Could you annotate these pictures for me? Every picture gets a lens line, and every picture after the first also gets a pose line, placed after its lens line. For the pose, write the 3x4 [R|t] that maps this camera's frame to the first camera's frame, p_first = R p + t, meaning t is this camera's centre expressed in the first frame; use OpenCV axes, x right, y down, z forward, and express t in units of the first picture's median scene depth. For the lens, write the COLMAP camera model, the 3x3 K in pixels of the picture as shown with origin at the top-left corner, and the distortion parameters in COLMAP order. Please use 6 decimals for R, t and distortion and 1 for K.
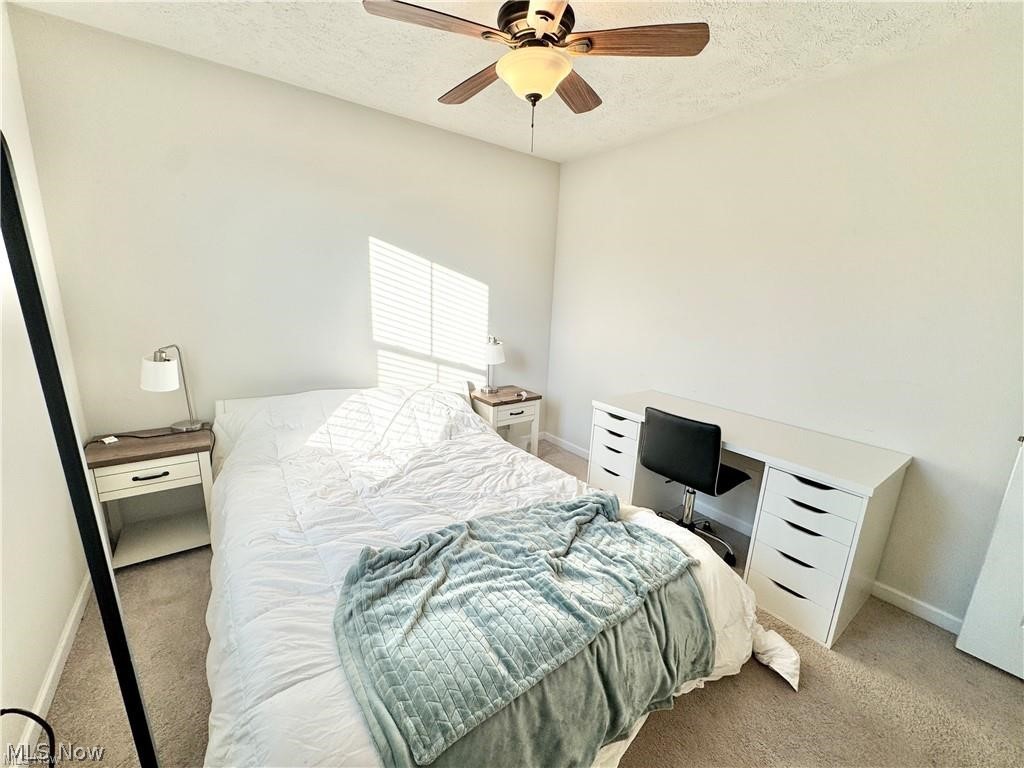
lens RADIAL K [[409.4, 0, 512.0], [0, 409.4, 384.0], [0, 0, 1]] dist [-0.003808, -0.000182]
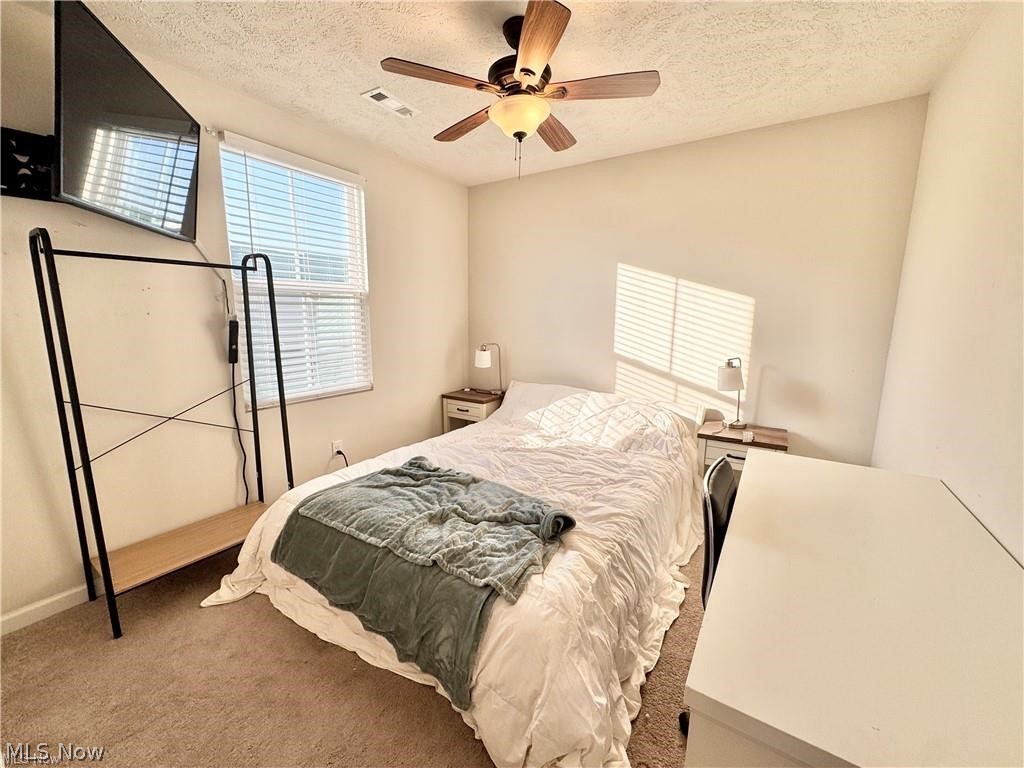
lens RADIAL K [[409.4, 0, 512.0], [0, 409.4, 384.0], [0, 0, 1]] dist [-0.003808, -0.000182]
pose [[0.352122, 0.119764, -0.928260, 0.716288], [-0.199893, 0.978520, 0.050422, -0.023722], [0.914359, 0.167798, 0.368498, 0.377281]]
